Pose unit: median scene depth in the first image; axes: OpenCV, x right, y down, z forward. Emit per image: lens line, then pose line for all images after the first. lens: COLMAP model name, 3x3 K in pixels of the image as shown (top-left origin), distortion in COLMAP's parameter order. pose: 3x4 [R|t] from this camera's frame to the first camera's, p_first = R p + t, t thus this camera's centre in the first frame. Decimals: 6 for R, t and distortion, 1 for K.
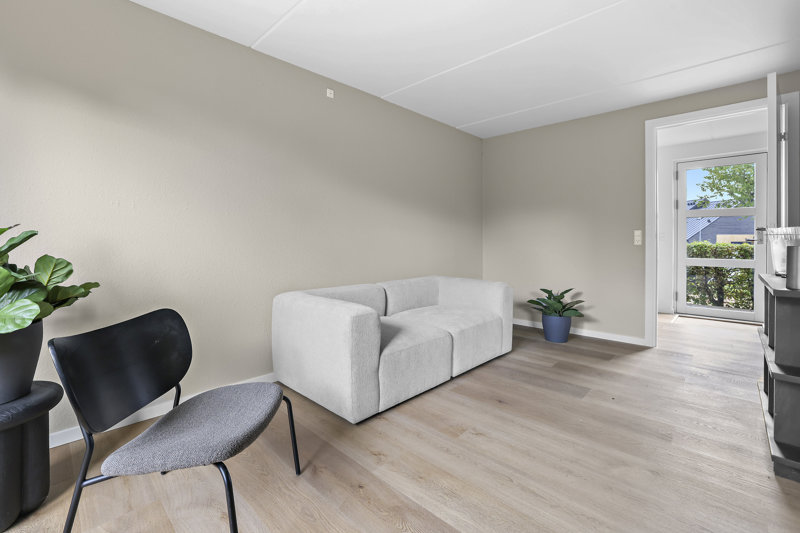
lens RADIAL K [[359.8, 0, 394.5], [0, 359.8, 239.7], [0, 0, 1]] dist [-0.024806, -0.000277]
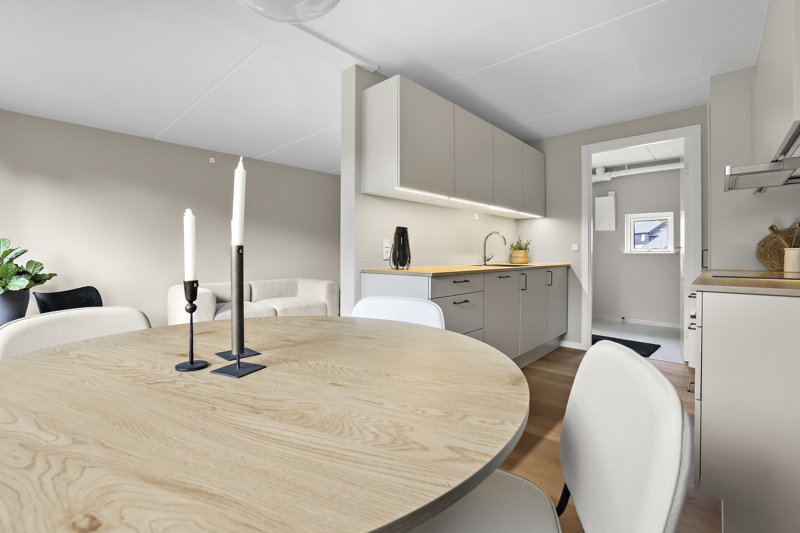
lens RADIAL K [[360.9, 0, 397.5], [0, 360.9, 256.7], [0, 0, 1]] dist [-0.028203, 0.000597]
pose [[0.999636, 0.001397, 0.026925, 1.163779], [-0.001709, 0.999931, 0.011597, -0.008014], [-0.026907, -0.011639, 0.999570, -1.175609]]
